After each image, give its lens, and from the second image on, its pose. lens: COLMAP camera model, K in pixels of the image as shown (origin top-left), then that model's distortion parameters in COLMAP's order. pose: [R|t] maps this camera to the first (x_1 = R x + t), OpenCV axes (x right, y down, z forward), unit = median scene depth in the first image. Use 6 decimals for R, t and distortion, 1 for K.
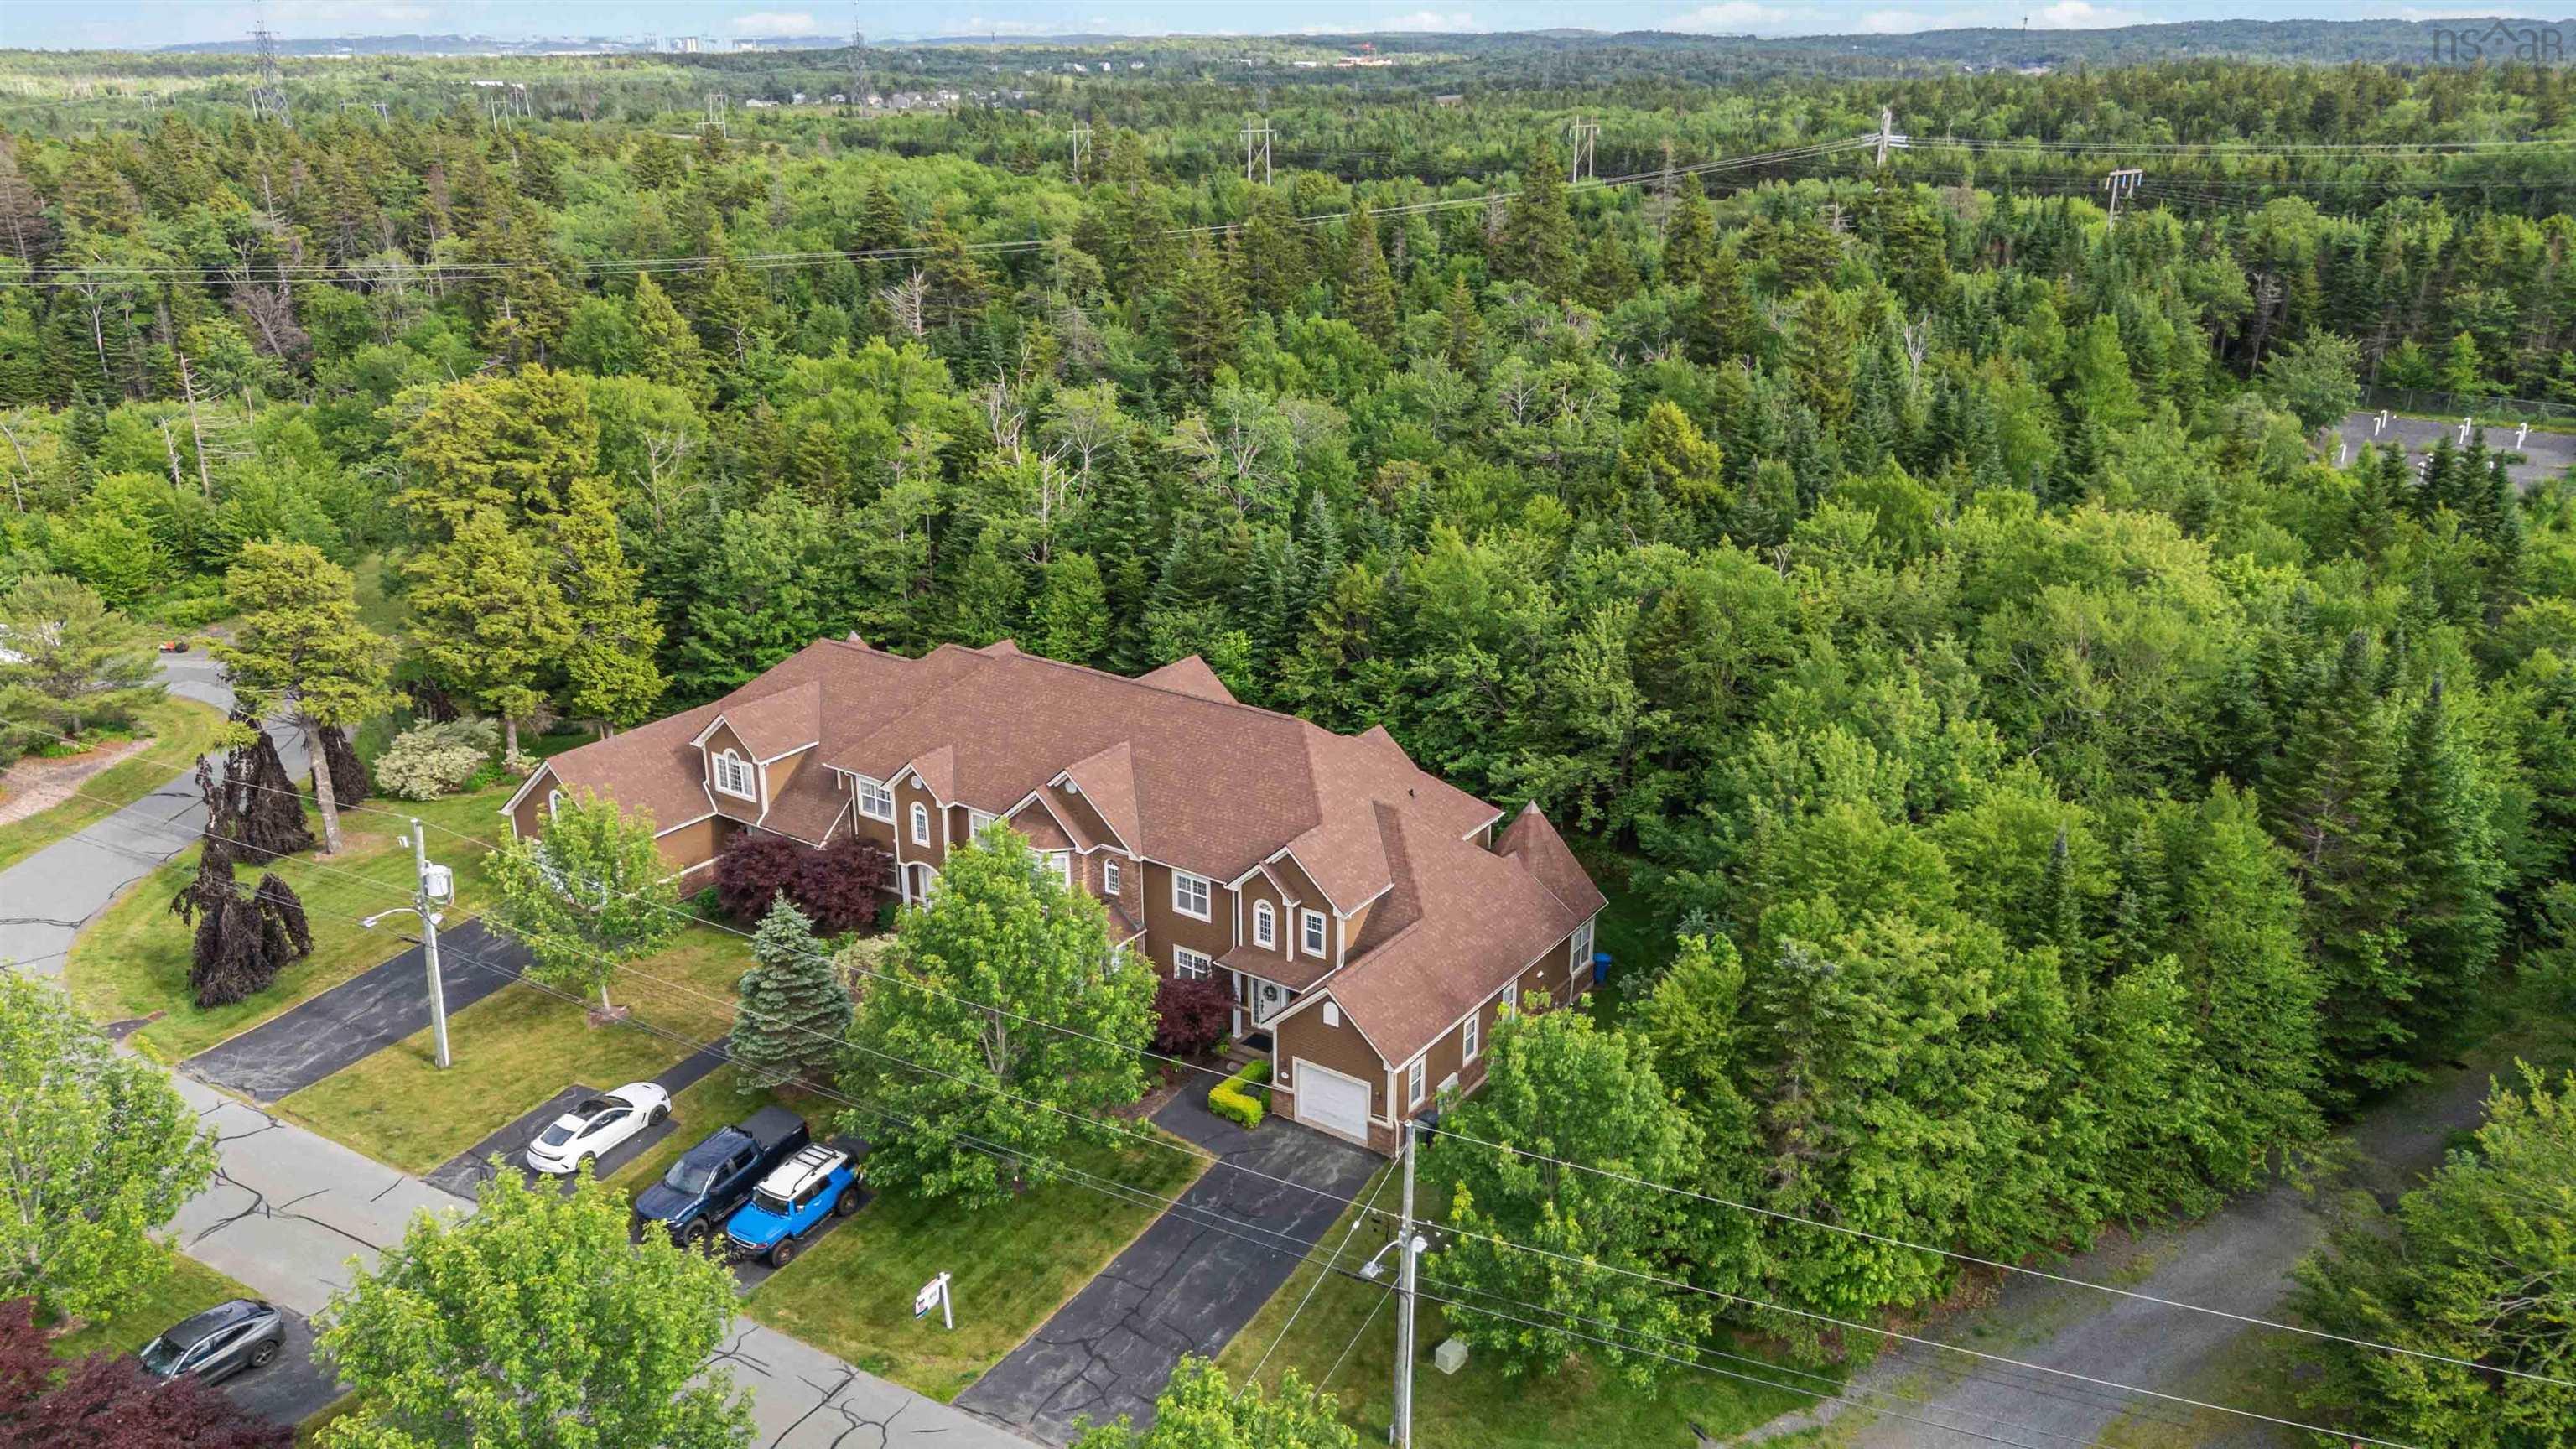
lens RADIAL K [[1887.7, 0, 1298.5], [0, 1887.7, 739.6], [0, 0, 1]] dist [0.086470, -0.092517]
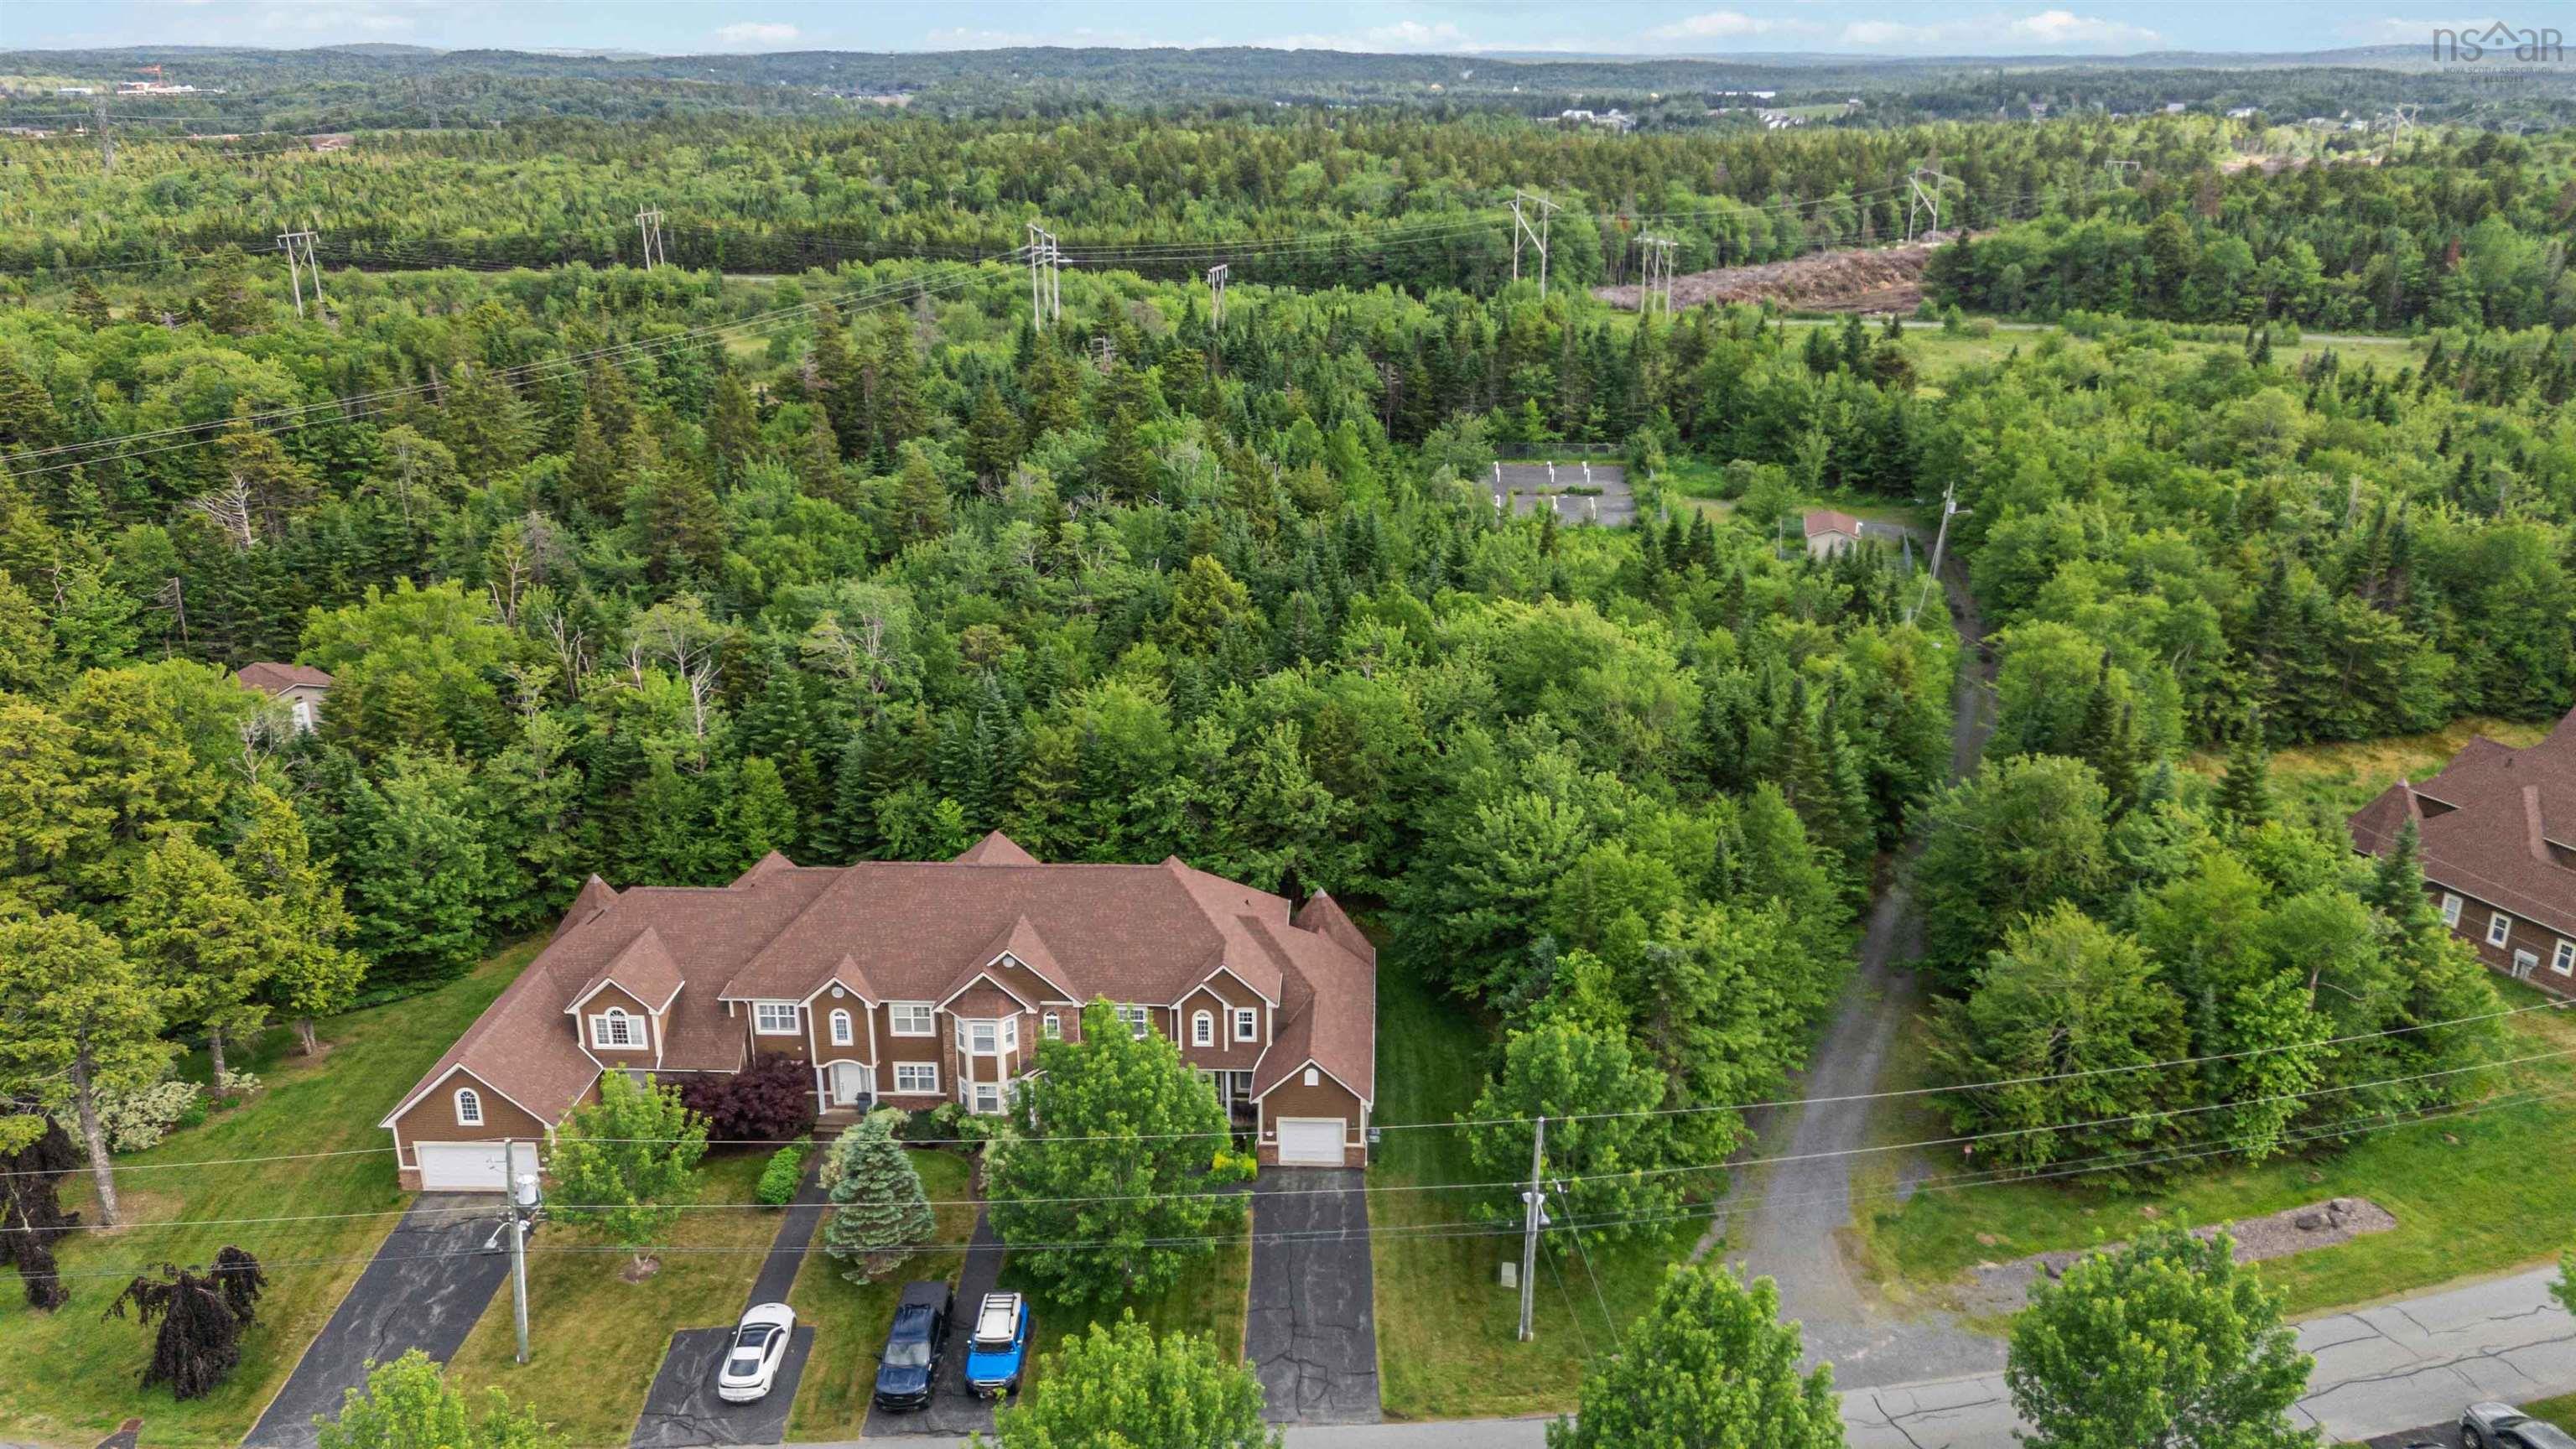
lens RADIAL K [[1887.7, 0, 1298.5], [0, 1887.7, 739.6], [0, 0, 1]] dist [0.086470, -0.092517]
pose [[0.846943, -0.184357, 0.498698, -0.509351], [0.187739, 0.981237, 0.043901, -0.125878], [-0.497435, 0.056443, 0.865663, -0.150412]]
